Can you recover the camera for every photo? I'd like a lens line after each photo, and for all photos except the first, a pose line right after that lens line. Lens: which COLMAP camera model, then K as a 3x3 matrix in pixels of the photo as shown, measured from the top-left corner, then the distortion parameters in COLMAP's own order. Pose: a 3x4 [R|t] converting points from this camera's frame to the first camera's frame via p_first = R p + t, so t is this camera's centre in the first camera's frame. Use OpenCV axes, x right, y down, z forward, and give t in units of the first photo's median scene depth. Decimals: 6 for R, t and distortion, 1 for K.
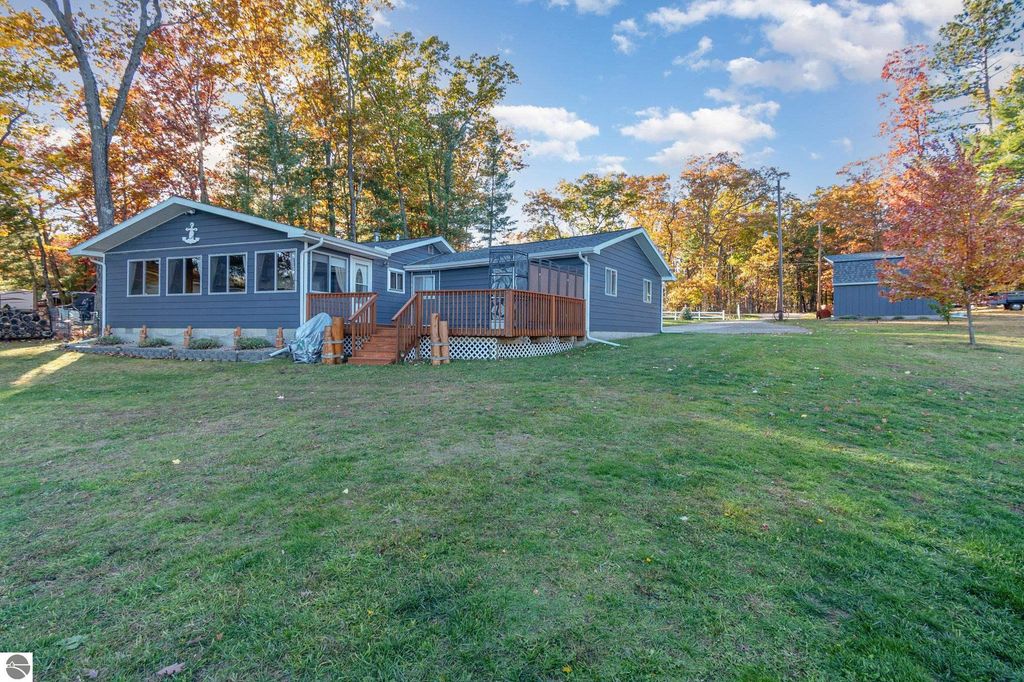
lens RADIAL K [[463.8, 0, 519.3], [0, 463.8, 333.8], [0, 0, 1]] dist [0.001224, -0.000111]
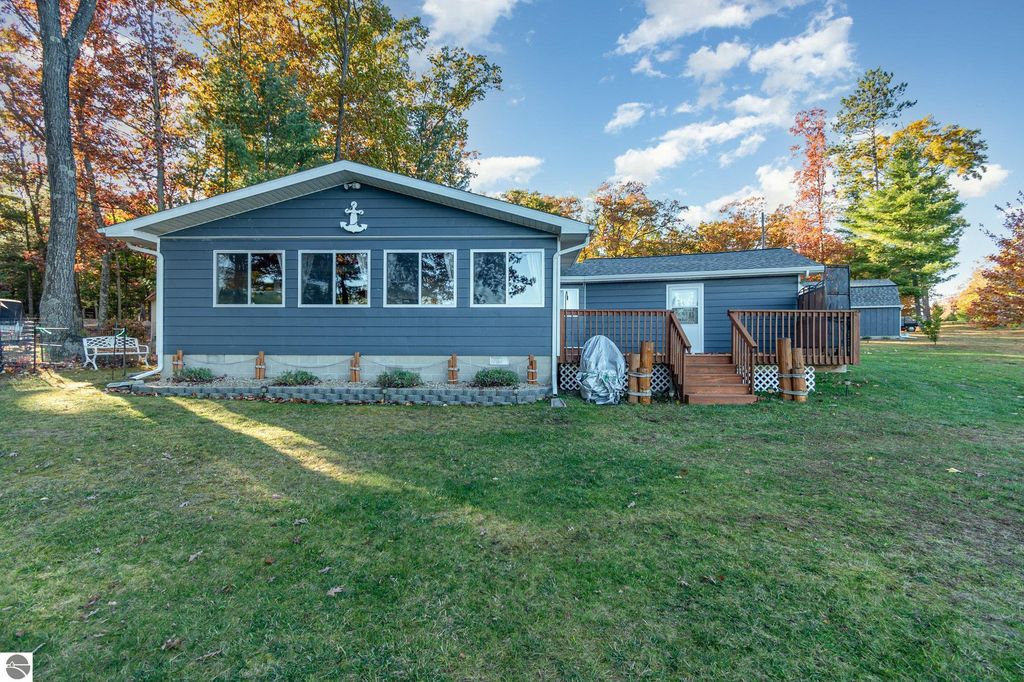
lens RADIAL K [[463.8, 0, 511.3], [0, 463.8, 338.3], [0, 0, 1]] dist [0.001224, -0.000111]
pose [[0.953757, 0.001035, 0.300577, -0.668588], [0.006378, 0.999699, -0.023681, -0.019951], [-0.300511, 0.024503, 0.953463, 0.275159]]
